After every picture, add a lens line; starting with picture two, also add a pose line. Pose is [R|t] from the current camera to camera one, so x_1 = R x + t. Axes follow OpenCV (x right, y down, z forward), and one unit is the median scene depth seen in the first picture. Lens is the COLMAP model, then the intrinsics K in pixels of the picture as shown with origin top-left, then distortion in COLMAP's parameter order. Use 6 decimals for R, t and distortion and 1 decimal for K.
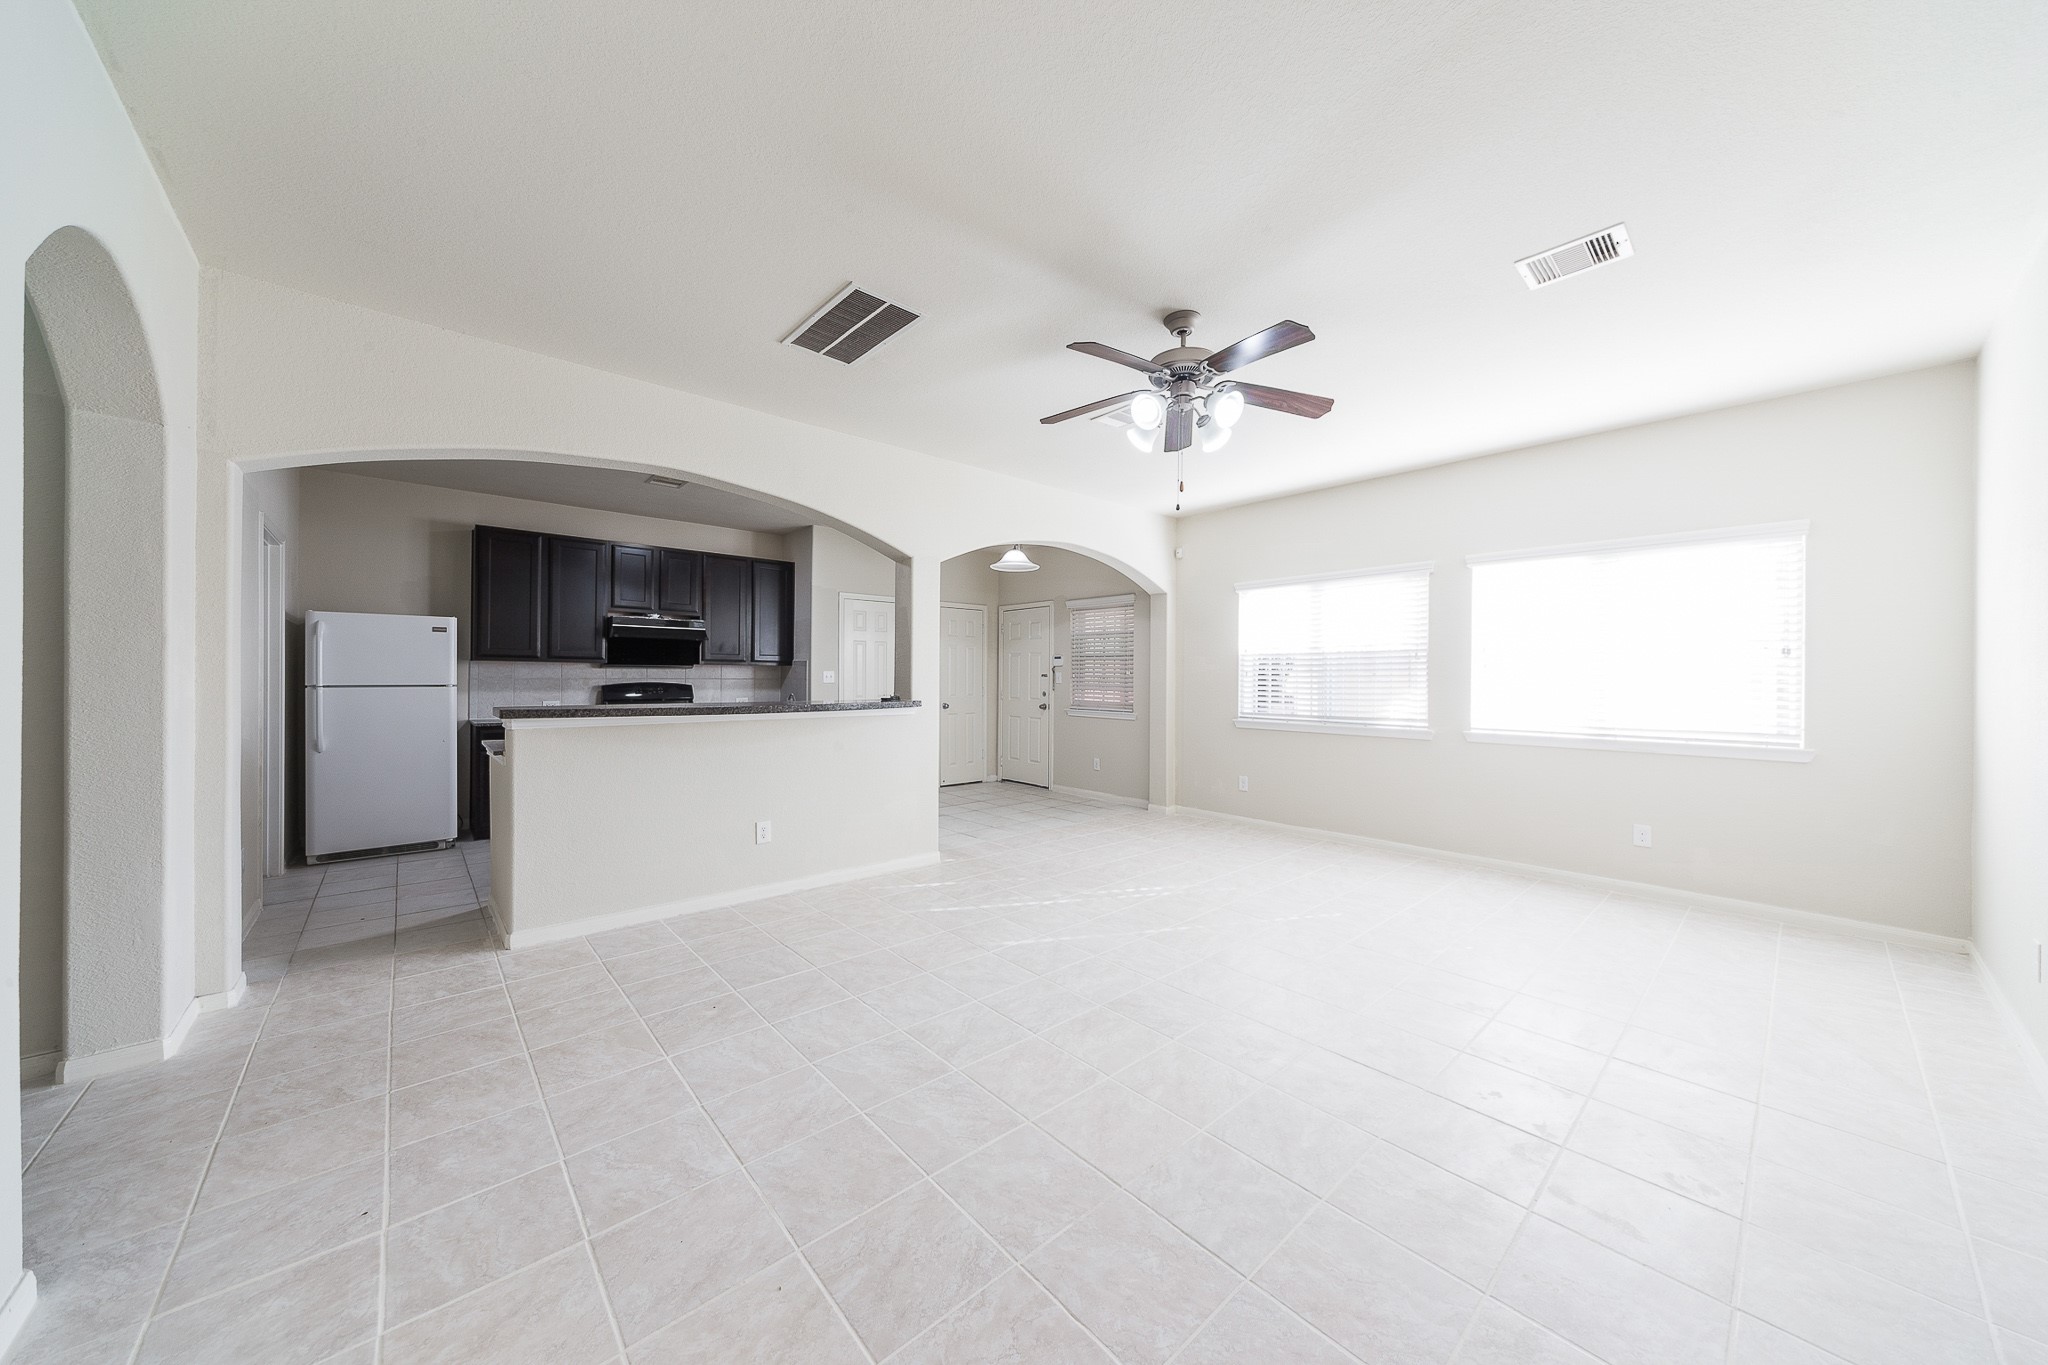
lens RADIAL K [[700.0, 0, 1019.9], [0, 700.0, 679.0], [0, 0, 1]] dist [-0.000183, -0.000040]
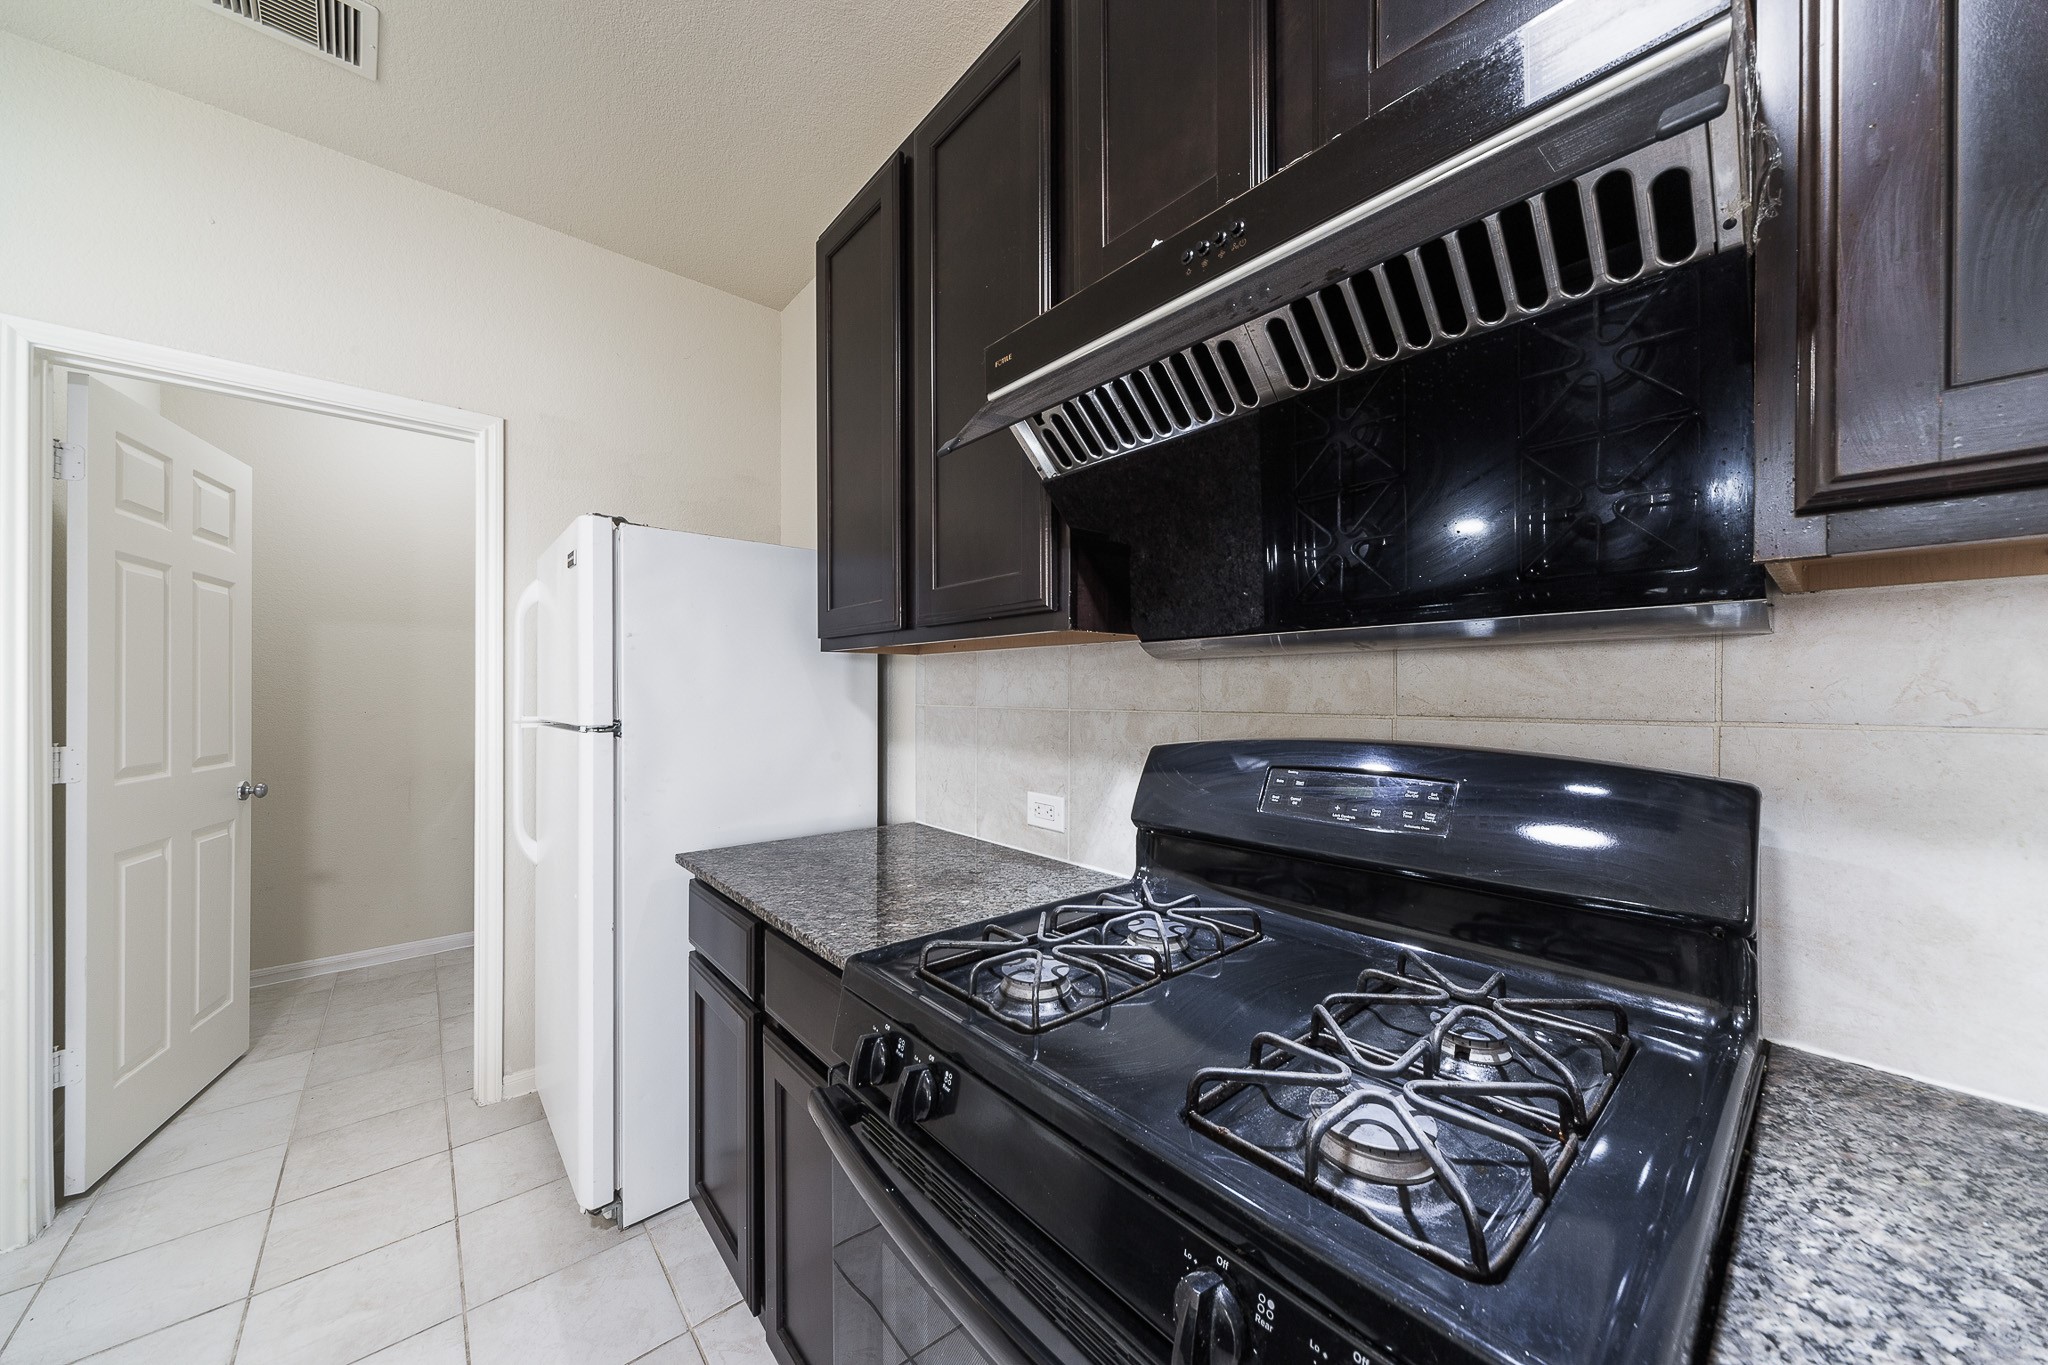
lens RADIAL K [[709.7, 0, 1019.0], [0, 709.7, 687.6], [0, 0, 1]] dist [-0.000785, -0.000049]
pose [[-0.012227, -0.008565, -0.999889, -0.579972], [-0.002210, 0.999961, -0.008539, -0.008997], [0.999923, 0.002105, -0.012245, 1.431156]]
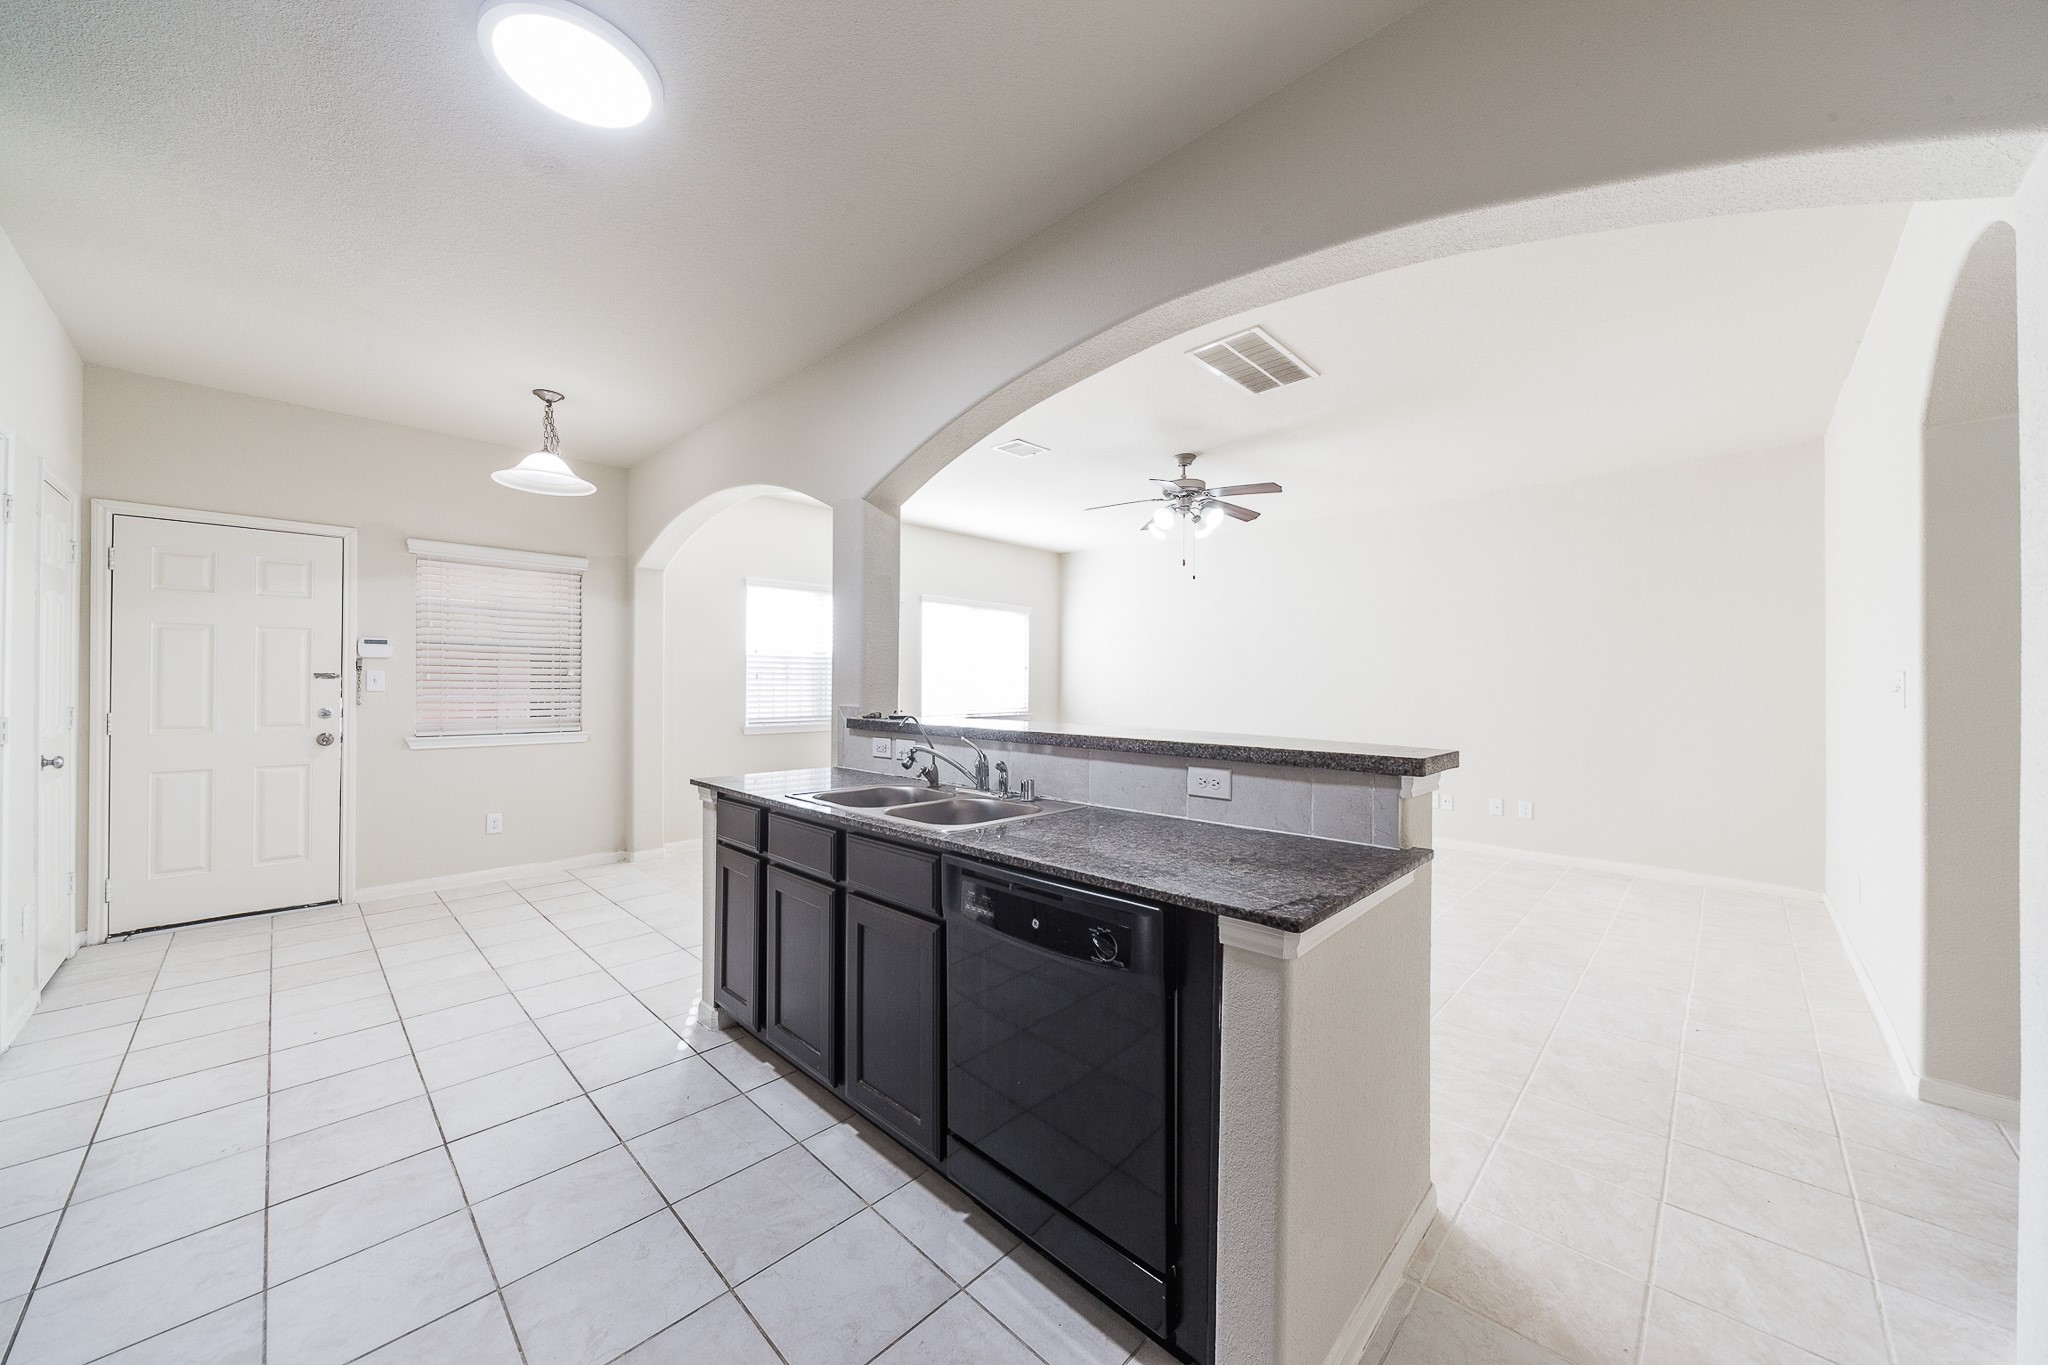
lens RADIAL K [[724.9, 0, 1017.5], [0, 724.9, 679.7], [0, 0, 1]] dist [-0.001658, -0.000110]
pose [[-0.070489, -0.003821, 0.997505, -0.943873], [-0.003049, 0.999989, 0.003615, -0.010715], [-0.997508, -0.002786, -0.070500, 1.019016]]
